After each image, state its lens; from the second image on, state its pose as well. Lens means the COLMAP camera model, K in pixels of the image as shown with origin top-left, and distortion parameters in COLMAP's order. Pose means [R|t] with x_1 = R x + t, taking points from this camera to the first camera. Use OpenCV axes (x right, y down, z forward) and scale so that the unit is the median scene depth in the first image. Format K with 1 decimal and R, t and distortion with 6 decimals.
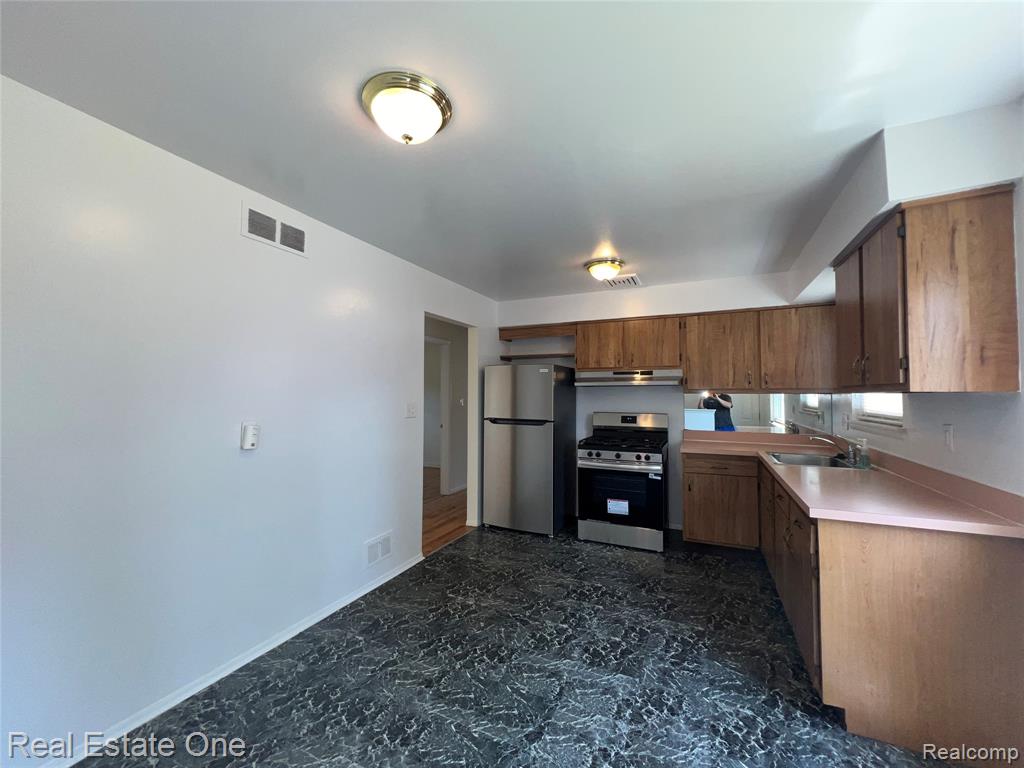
lens RADIAL K [[409.1, 0, 509.6], [0, 409.1, 384.2], [0, 0, 1]] dist [-0.000900, 0.000040]
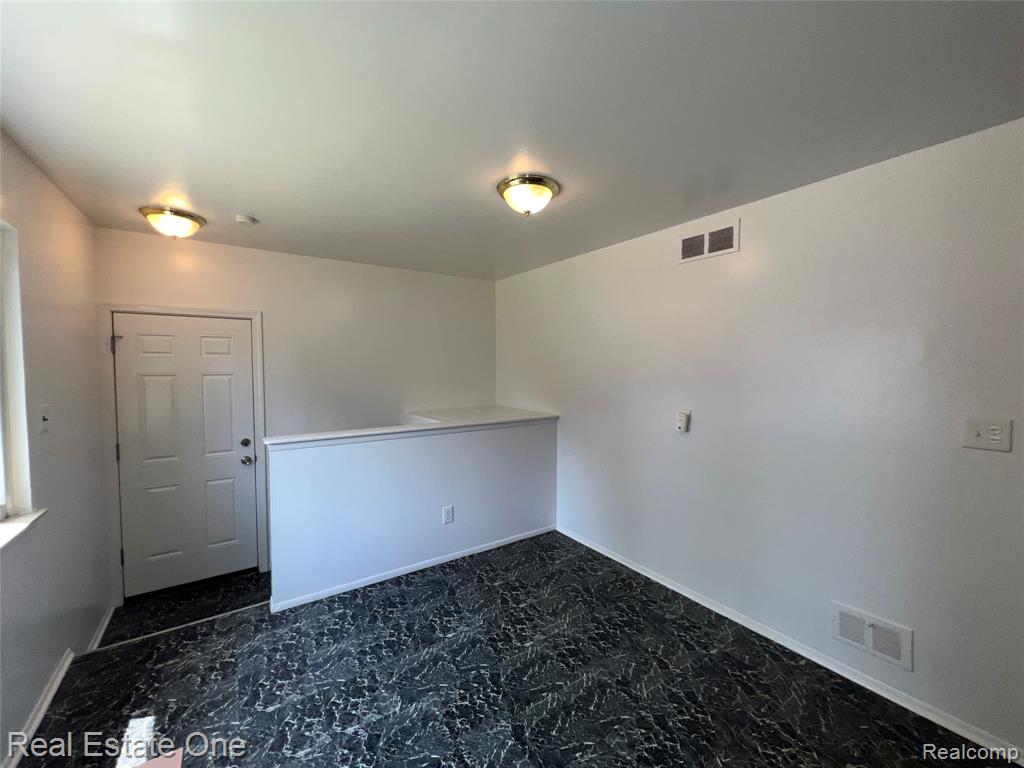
lens RADIAL K [[408.3, 0, 511.2], [0, 408.3, 382.9], [0, 0, 1]] dist [0.002948, 0.000353]
pose [[-0.500702, 0.034453, -0.864934, 0.743842], [0.021267, 0.999396, 0.027497, -0.037731], [0.865358, -0.004627, -0.501132, 1.204349]]
